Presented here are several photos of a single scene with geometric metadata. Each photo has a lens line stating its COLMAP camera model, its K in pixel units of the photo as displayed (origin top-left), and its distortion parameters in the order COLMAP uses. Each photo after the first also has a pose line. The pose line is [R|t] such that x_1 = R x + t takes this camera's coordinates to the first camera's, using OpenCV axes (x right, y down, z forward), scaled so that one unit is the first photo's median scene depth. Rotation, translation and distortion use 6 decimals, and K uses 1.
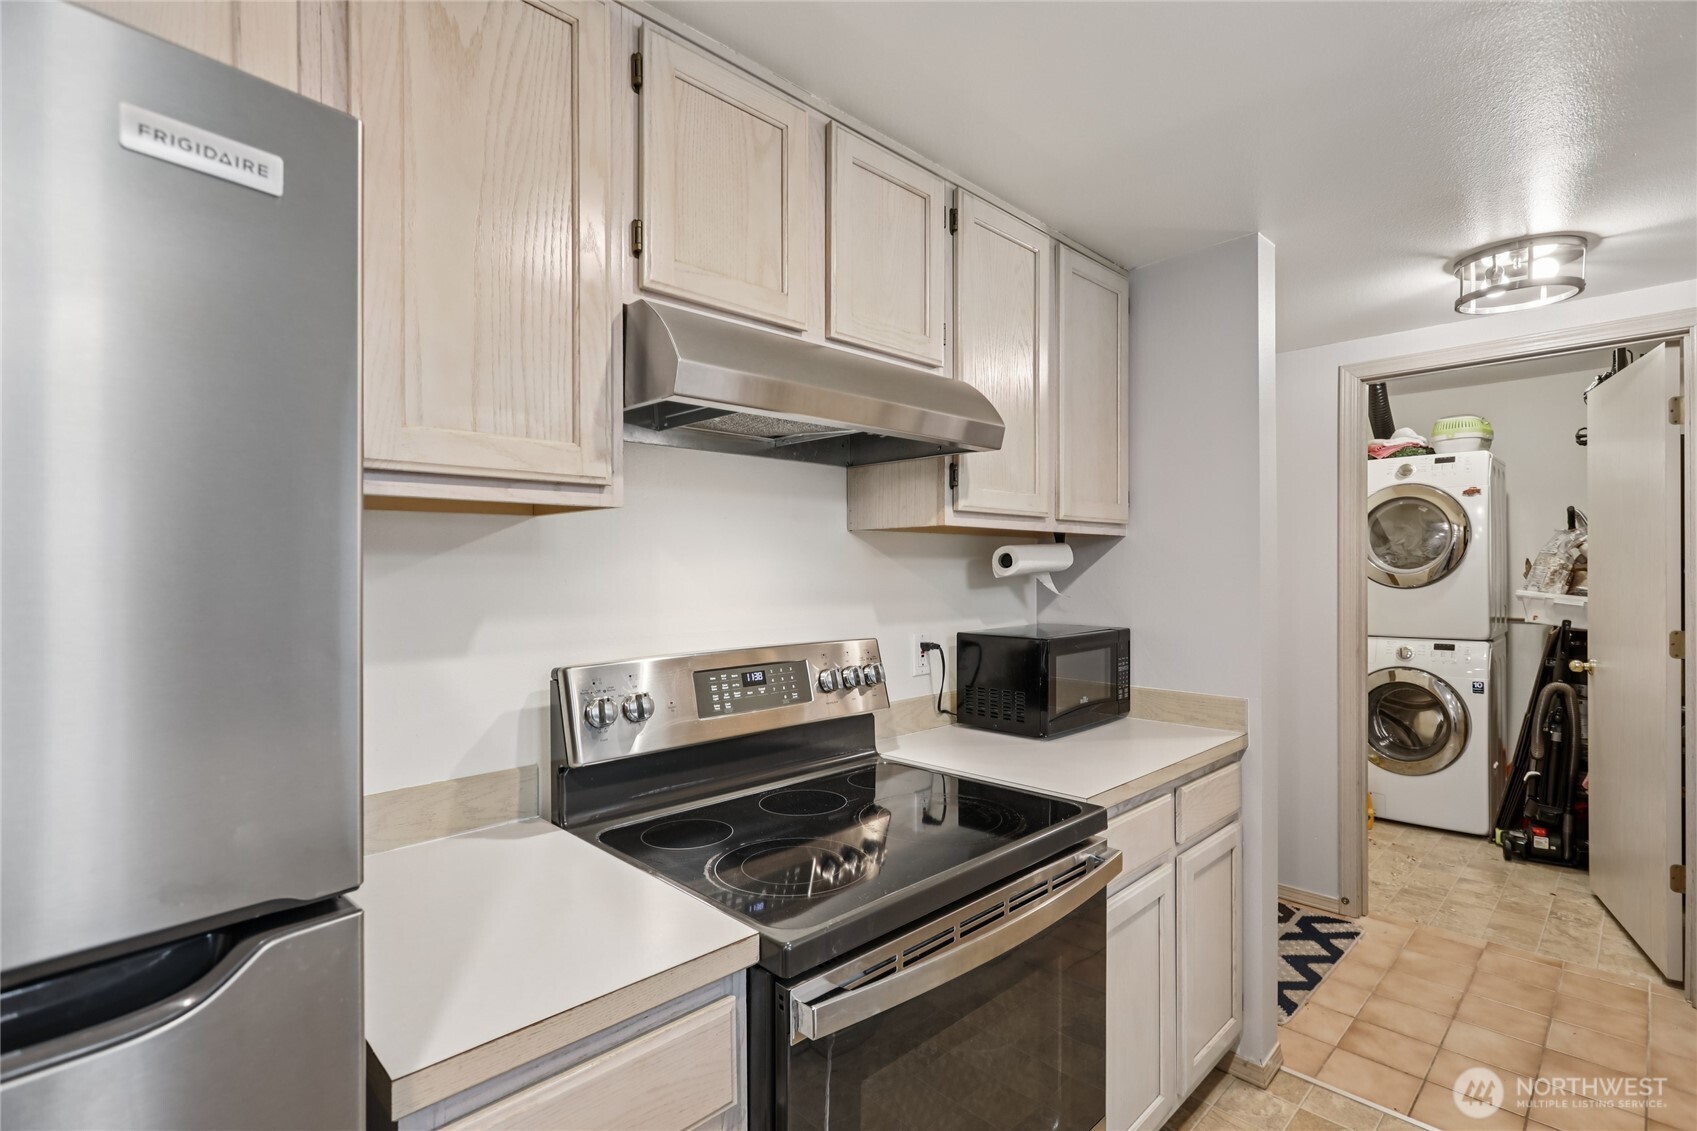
lens RADIAL K [[800.4, 0, 848.8], [0, 800.4, 566.5], [0, 0, 1]] dist [0.001484, 0.002222]
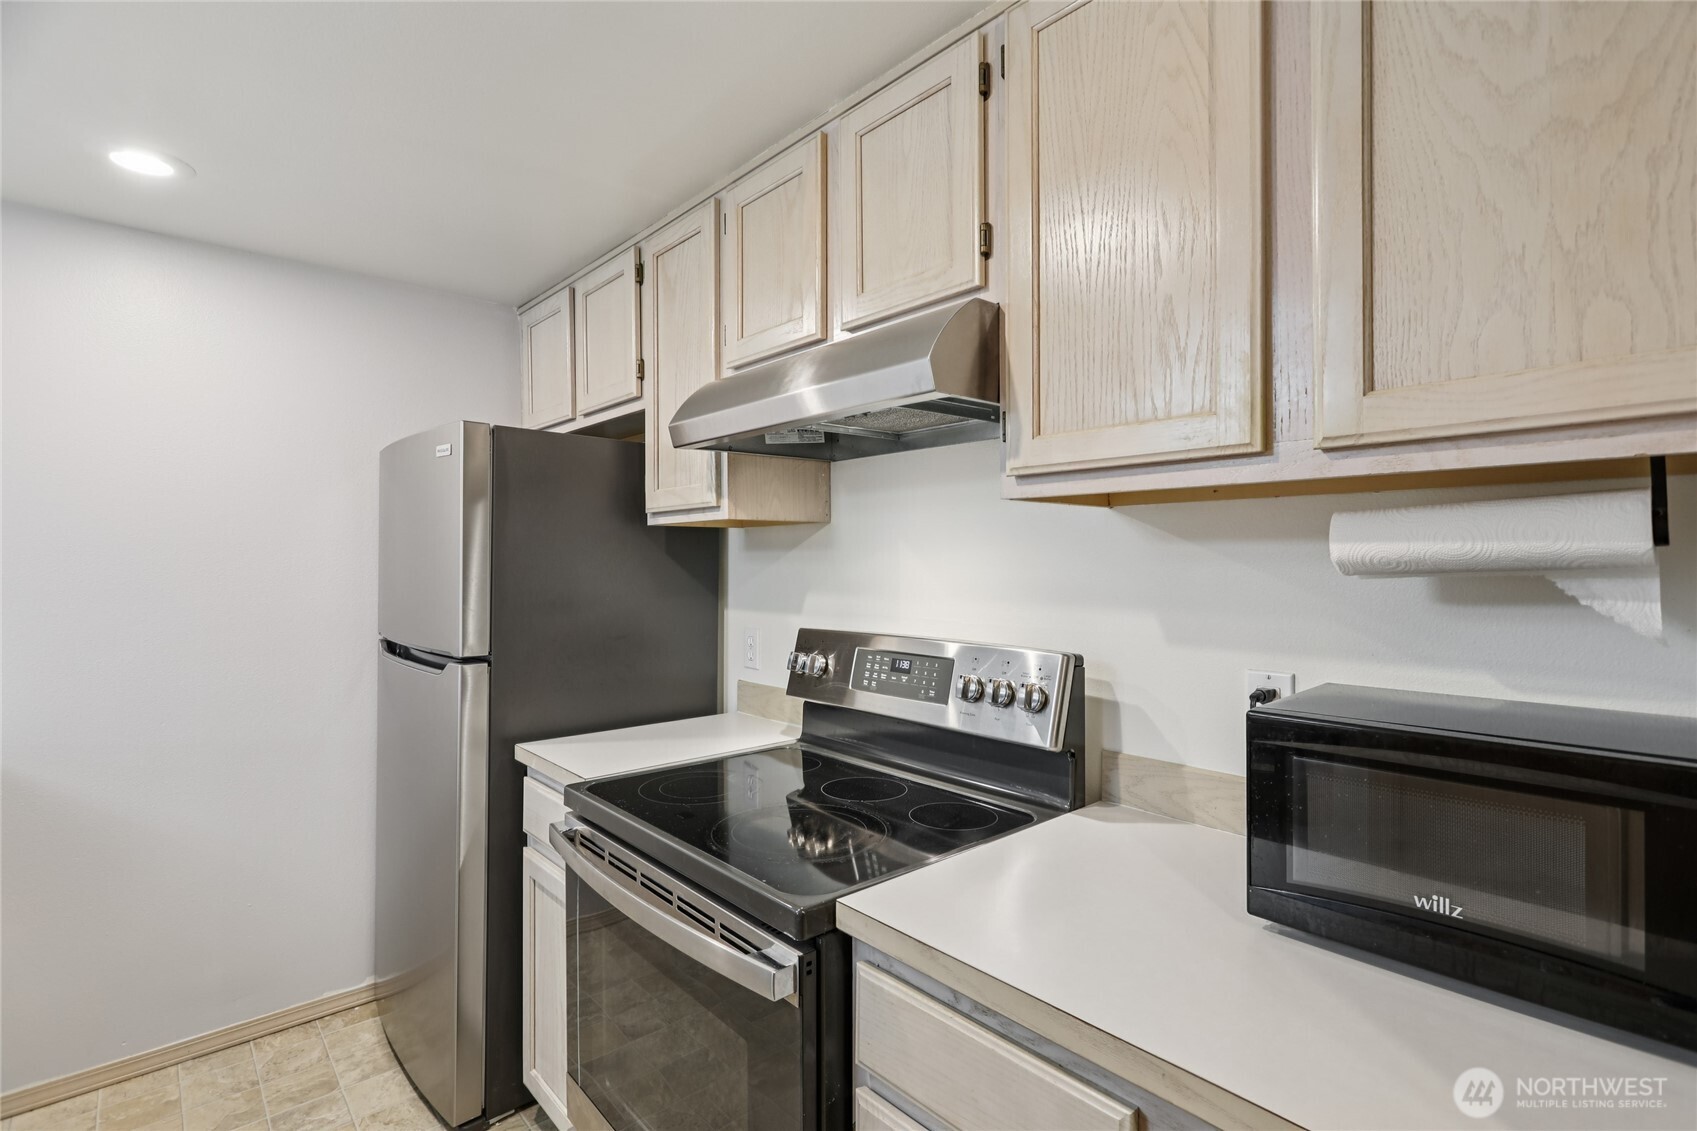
lens RADIAL K [[795.7, 0, 848.9], [0, 795.7, 558.8], [0, 0, 1]] dist [0.000780, 0.000484]
pose [[-0.048647, 0.001069, -0.998815, 0.918420], [0.002779, 0.999996, 0.000935, 0.000086], [0.998812, -0.002730, -0.048650, 0.988030]]
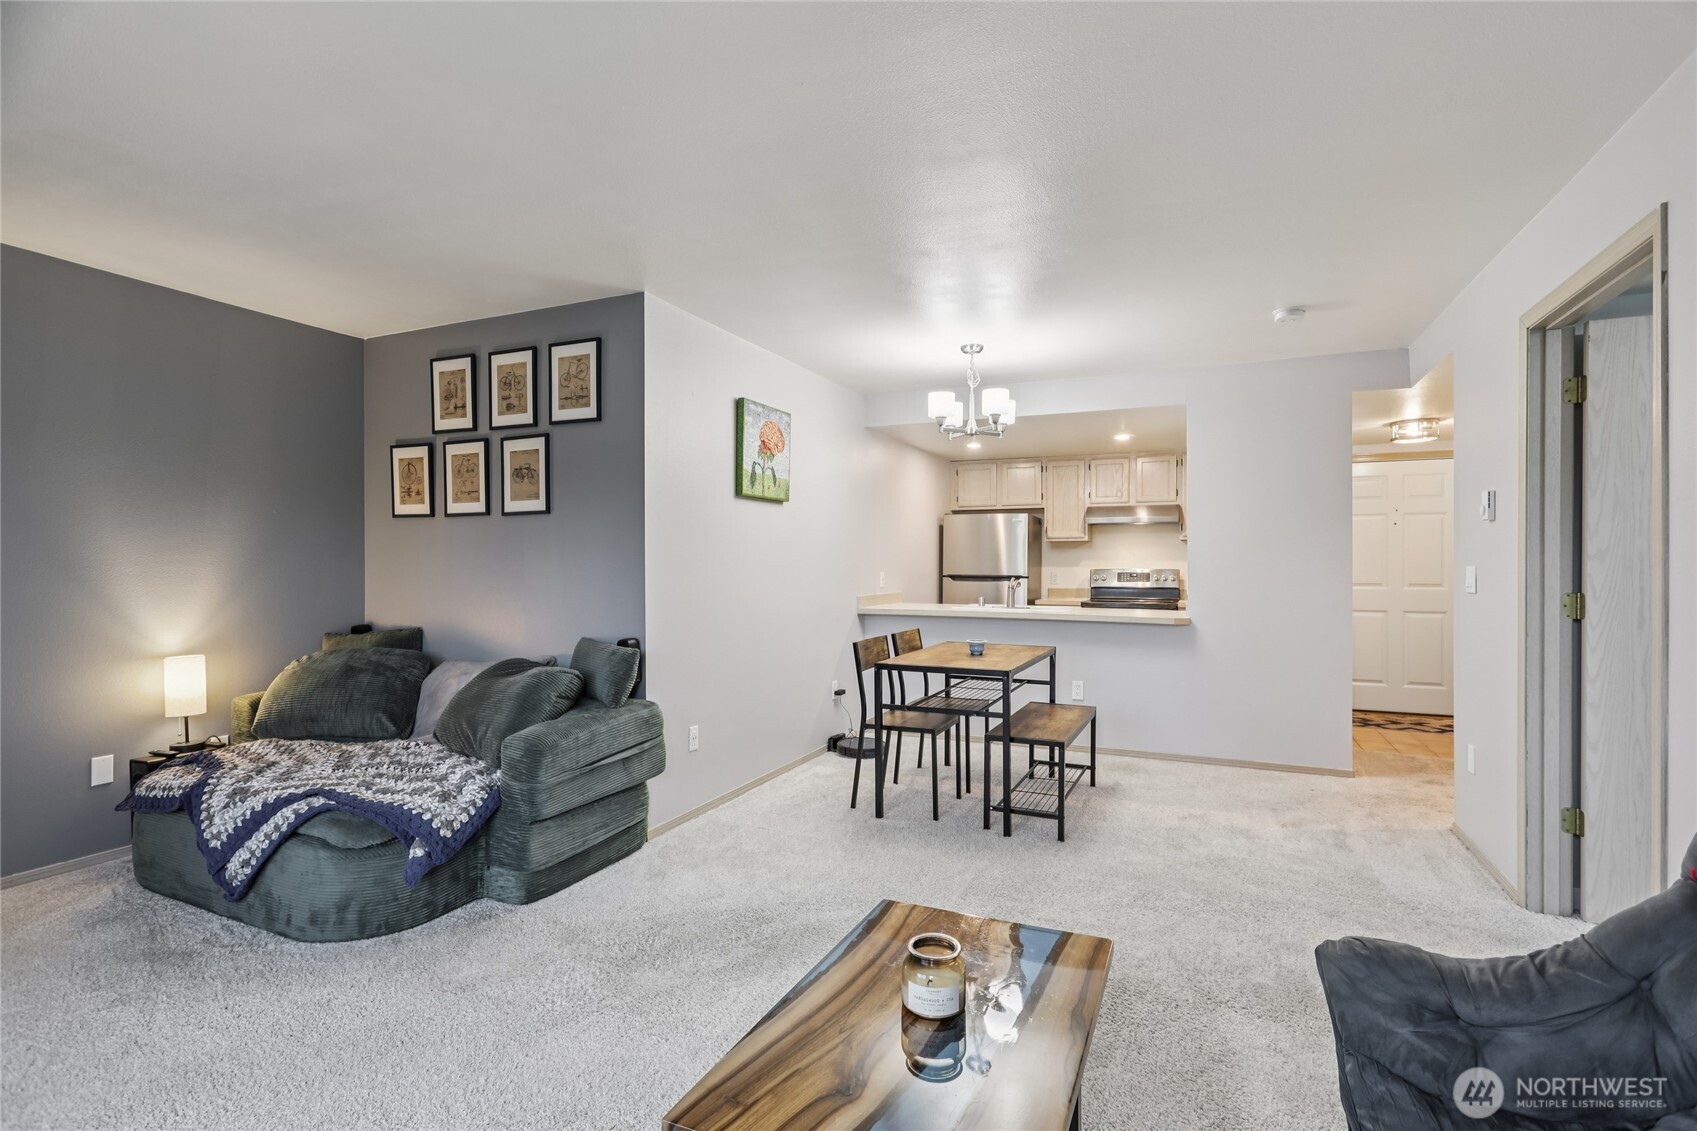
lens RADIAL K [[800.4, 0, 848.8], [0, 800.4, 566.5], [0, 0, 1]] dist [0.001484, 0.002222]
pose [[0.360749, 0.008050, -0.932628, 3.542966], [-0.001586, 0.999967, 0.008018, 0.055657], [0.932662, -0.001414, 0.360749, -2.147132]]
